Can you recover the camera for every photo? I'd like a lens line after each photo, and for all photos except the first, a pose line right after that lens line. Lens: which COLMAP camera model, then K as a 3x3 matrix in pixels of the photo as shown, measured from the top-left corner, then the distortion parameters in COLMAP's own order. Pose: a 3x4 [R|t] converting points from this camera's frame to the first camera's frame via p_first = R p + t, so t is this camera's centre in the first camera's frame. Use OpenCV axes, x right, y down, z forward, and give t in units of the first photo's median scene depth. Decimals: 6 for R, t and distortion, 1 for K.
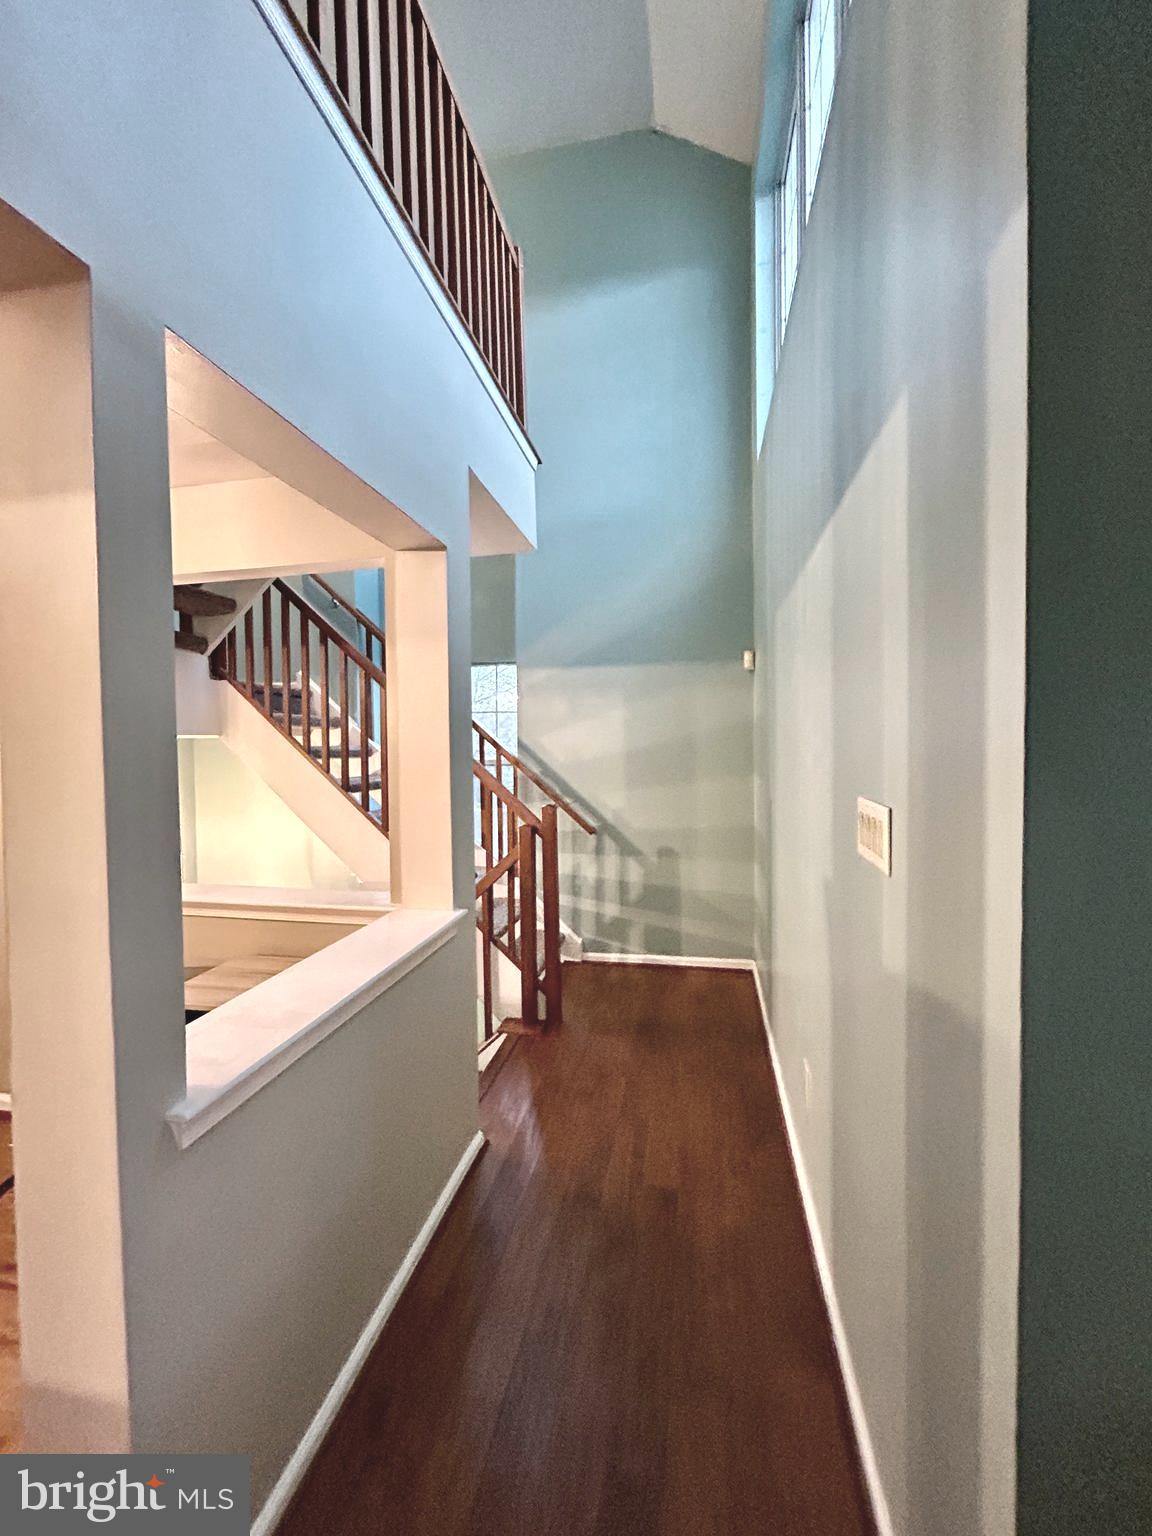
lens RADIAL K [[621.1, 0, 576.5], [0, 621.1, 773.2], [0, 0, 1]] dist [-0.000974, 0.000484]
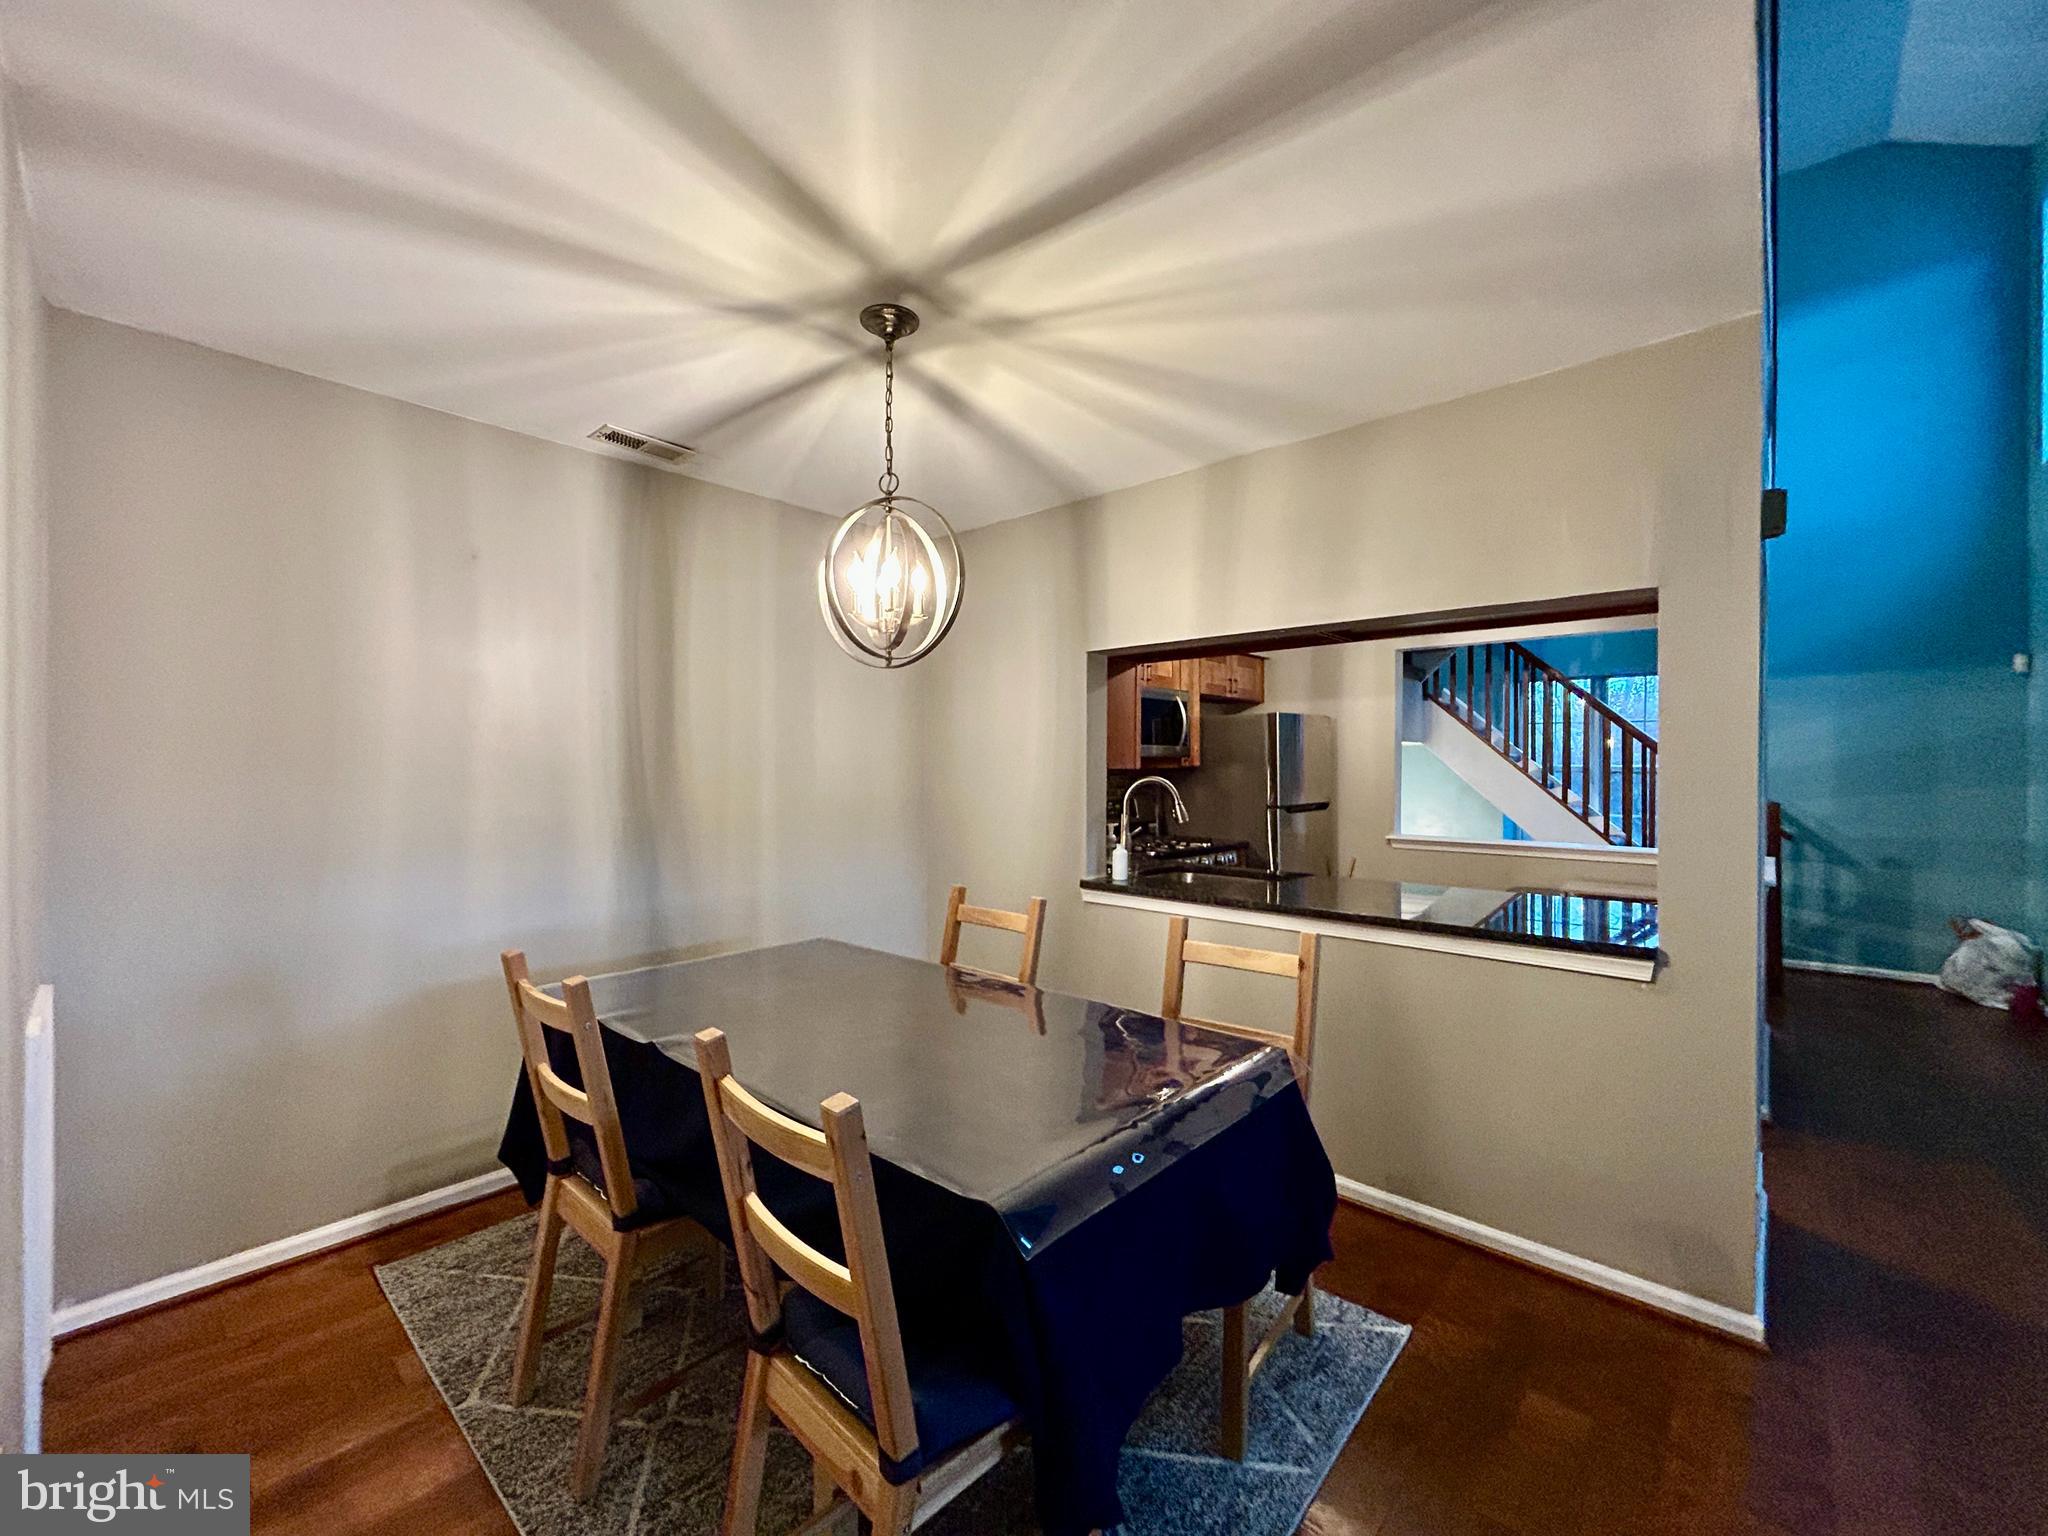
lens RADIAL K [[828.1, 0, 1017.4], [0, 828.1, 770.4], [0, 0, 1]] dist [-0.000974, 0.000484]
pose [[0.856942, 0.018706, -0.515074, -0.373501], [-0.034300, 0.999196, -0.020778, 0.057479], [0.514271, 0.035473, 0.856894, -0.838571]]
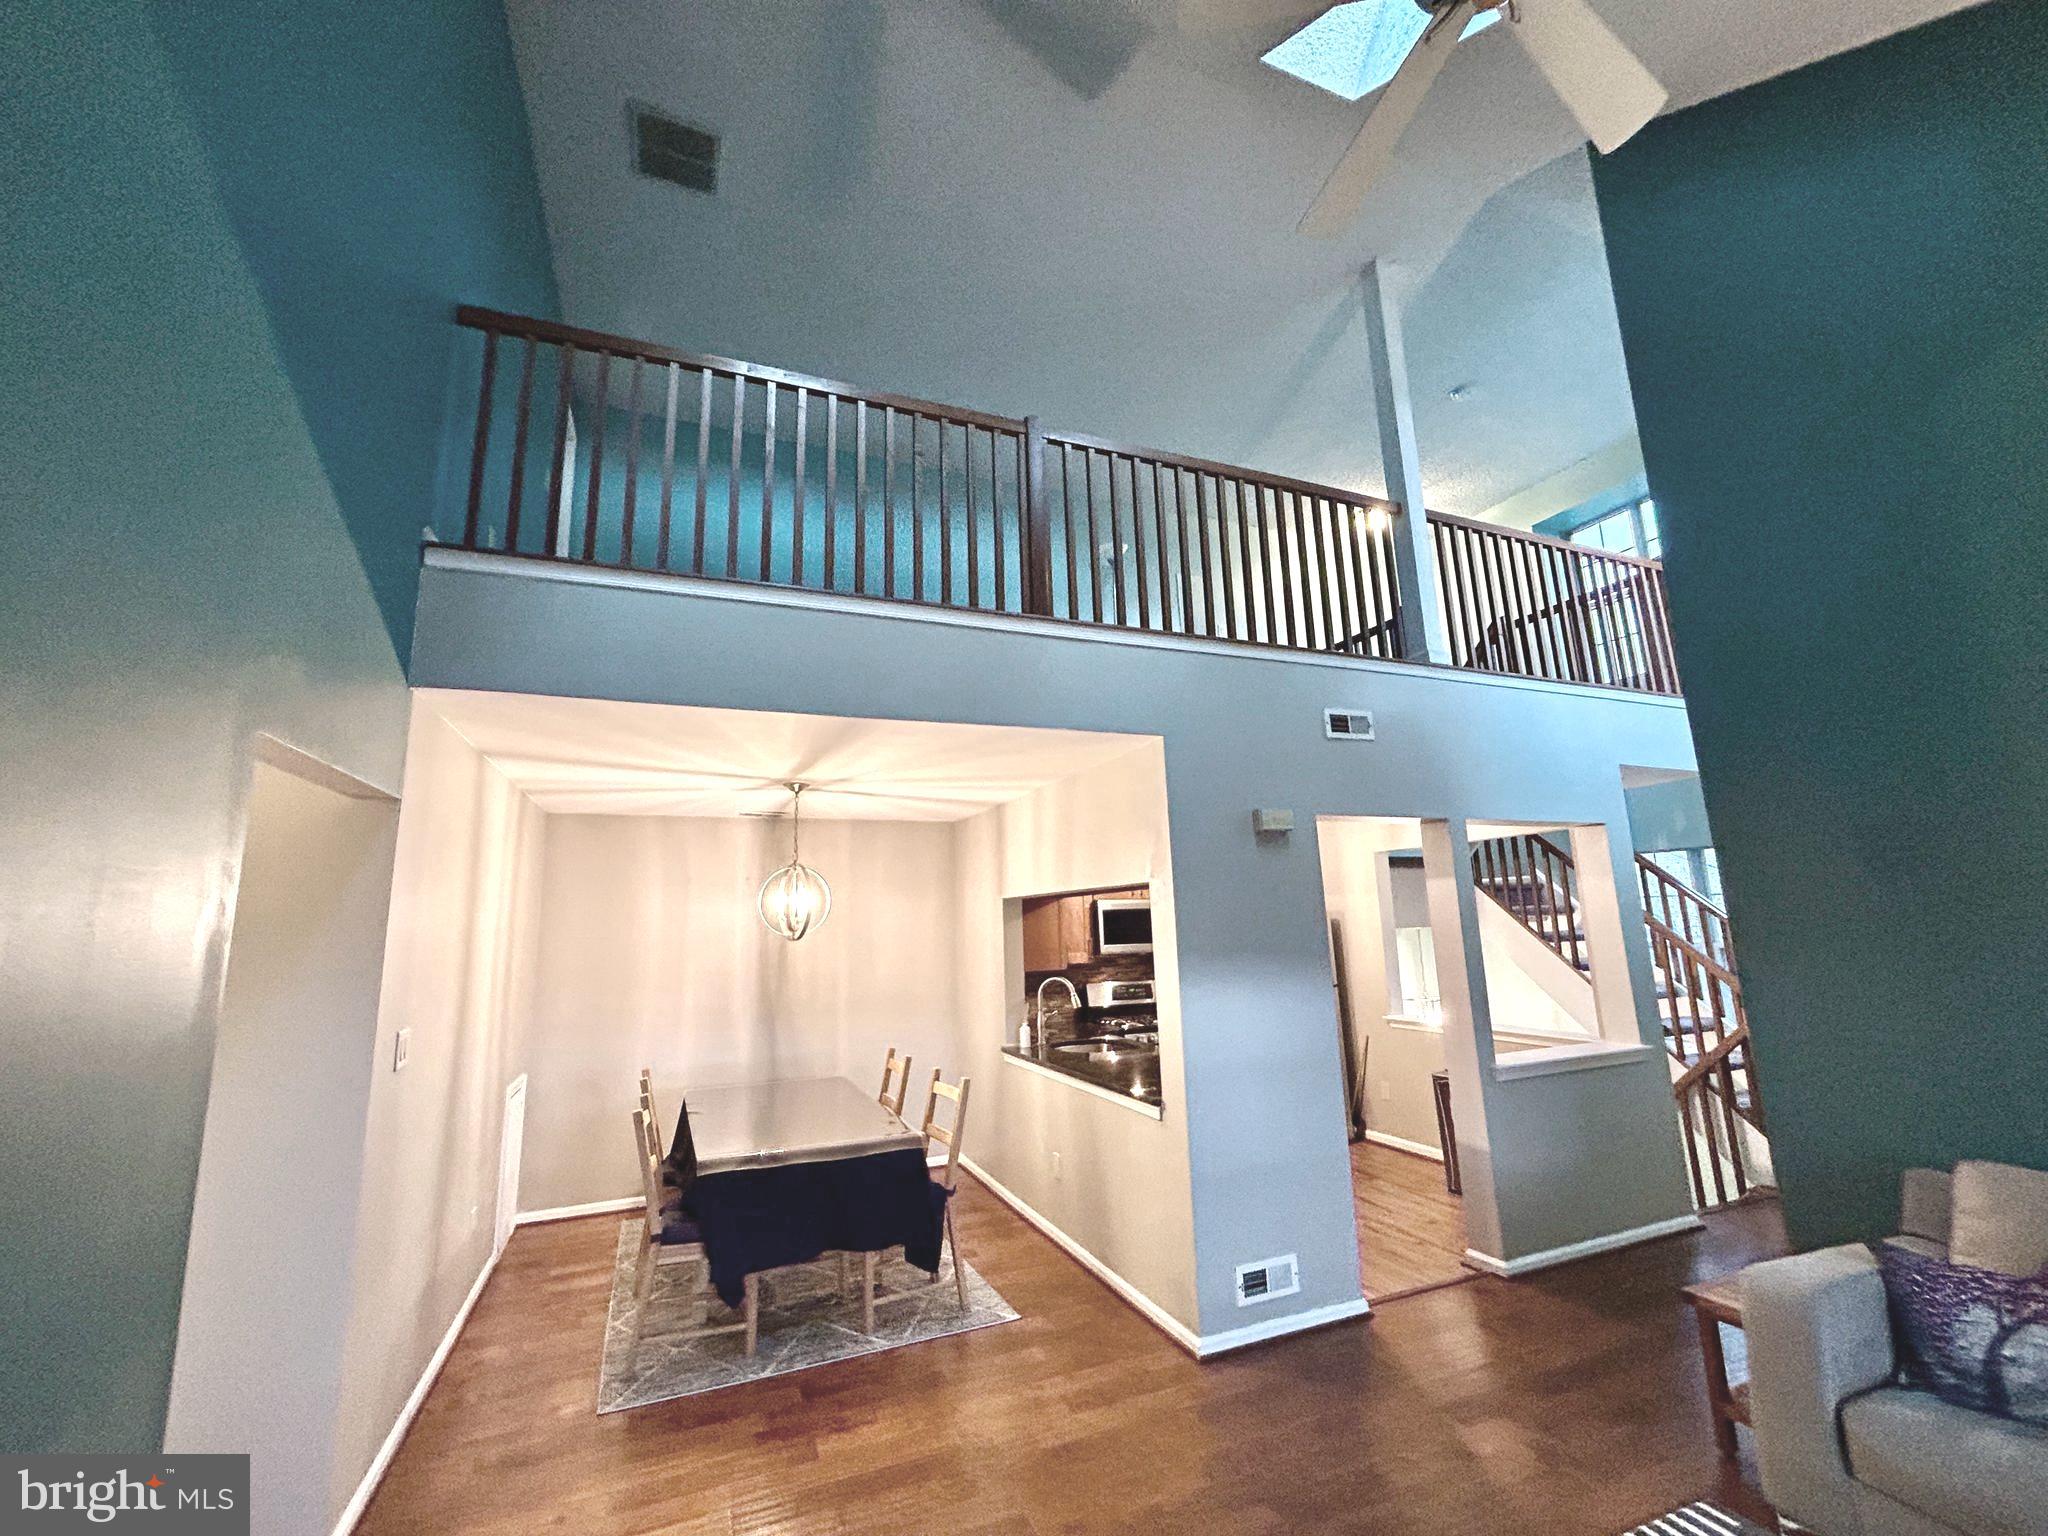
lens RADIAL K [[826.9, 0, 1020.3], [0, 826.9, 770.1], [0, 0, 1]] dist [-0.009333, 0.003768]
pose [[0.551461, -0.158436, -0.819017, 0.400900], [-0.010473, 0.980406, -0.196708, -0.023757], [0.834135, 0.117054, 0.538997, -0.815946]]
